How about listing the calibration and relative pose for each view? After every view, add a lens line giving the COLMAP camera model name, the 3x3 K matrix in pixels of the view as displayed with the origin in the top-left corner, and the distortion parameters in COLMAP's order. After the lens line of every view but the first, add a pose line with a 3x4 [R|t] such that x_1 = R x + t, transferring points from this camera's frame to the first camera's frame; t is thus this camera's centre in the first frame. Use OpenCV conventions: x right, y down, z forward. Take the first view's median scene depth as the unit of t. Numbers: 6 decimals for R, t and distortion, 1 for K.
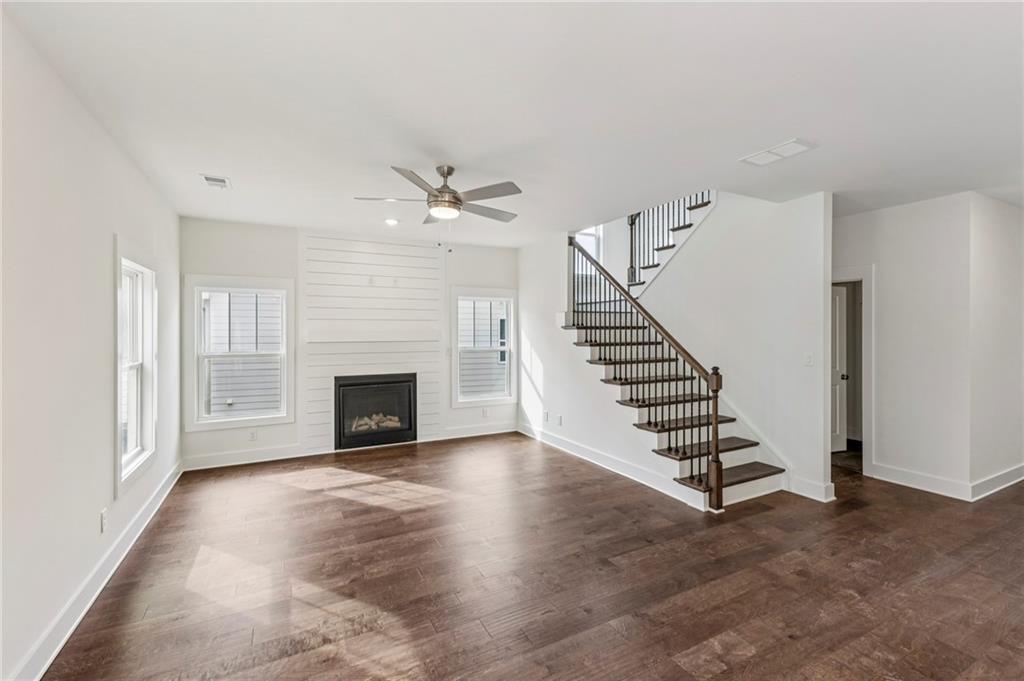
lens RADIAL K [[437.7, 0, 515.2], [0, 437.7, 331.6], [0, 0, 1]] dist [-0.000260, -0.000654]
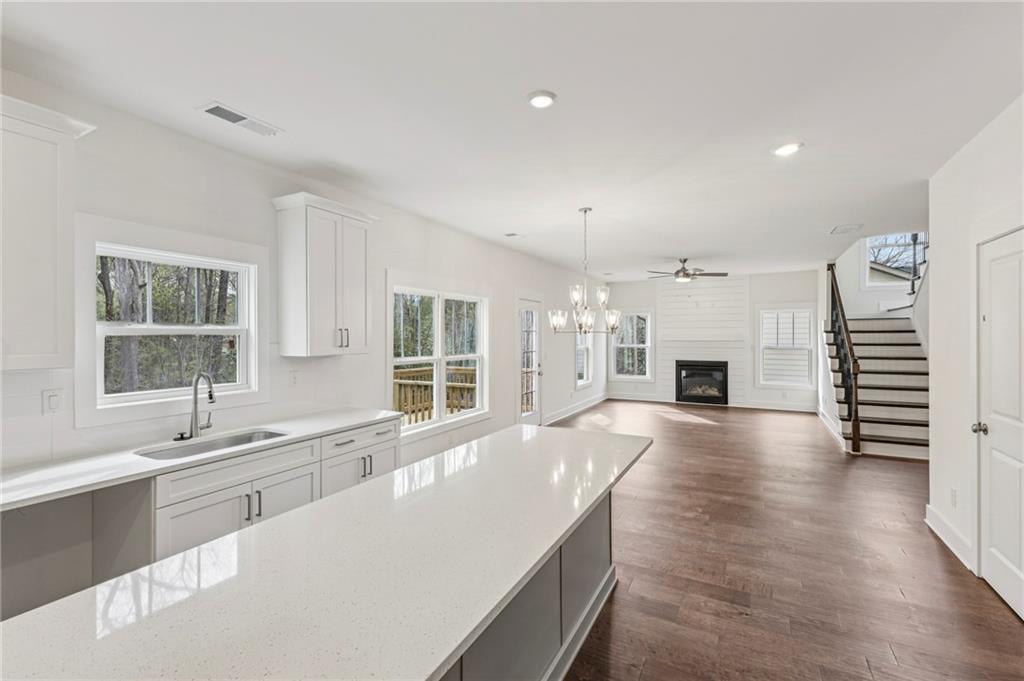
lens RADIAL K [[446.9, 0, 511.9], [0, 446.9, 335.7], [0, 0, 1]] dist [0.014195, -0.004765]
pose [[0.554772, -0.000245, -0.832002, 0.979915], [-0.000355, 1.000000, -0.000531, 0.005463], [0.832002, 0.000590, 0.554772, -0.757847]]
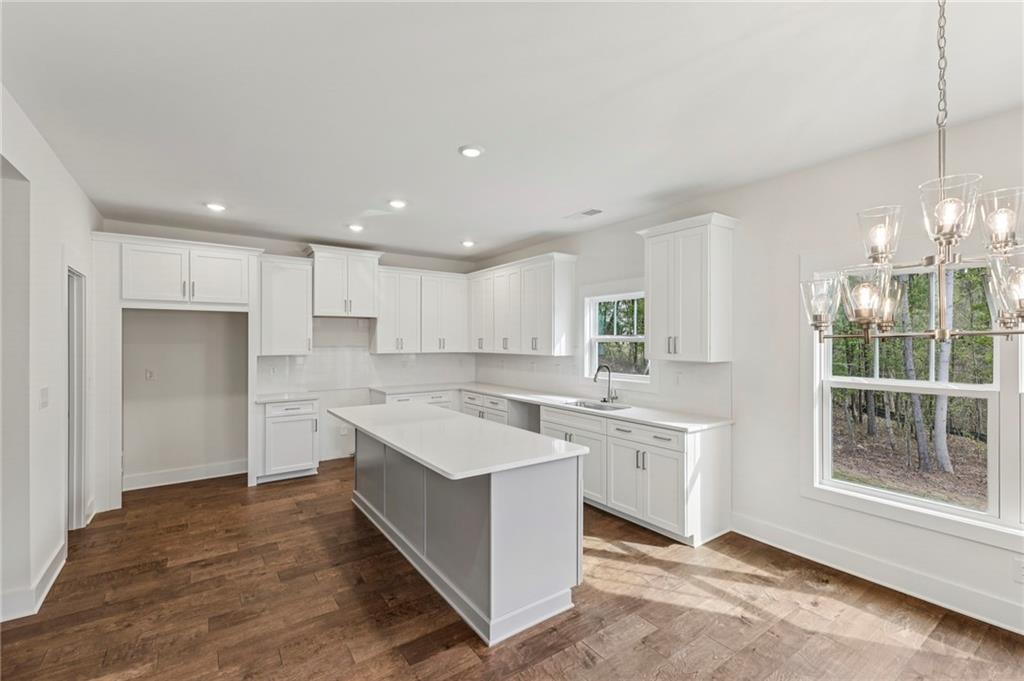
lens RADIAL K [[446.9, 0, 511.9], [0, 446.9, 335.7], [0, 0, 1]] dist [0.014195, -0.004765]
pose [[-0.992901, 0.000898, -0.118938, 0.551516], [0.002520, 0.999906, -0.013486, 0.002330], [0.118915, -0.013690, -0.992810, 0.282573]]
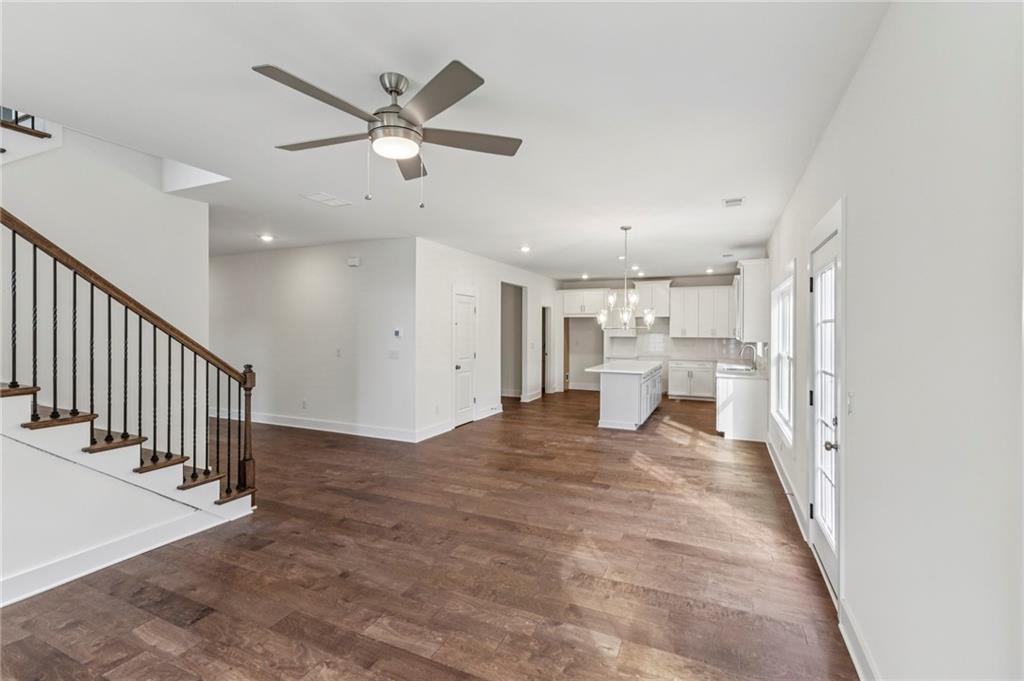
lens RADIAL K [[446.9, 0, 511.9], [0, 446.9, 335.7], [0, 0, 1]] dist [0.014195, -0.004765]
pose [[-0.597997, -0.011303, 0.801419, -0.646397], [-0.001952, 0.999918, 0.012646, -0.000428], [-0.801496, 0.005998, -0.597970, 1.015793]]
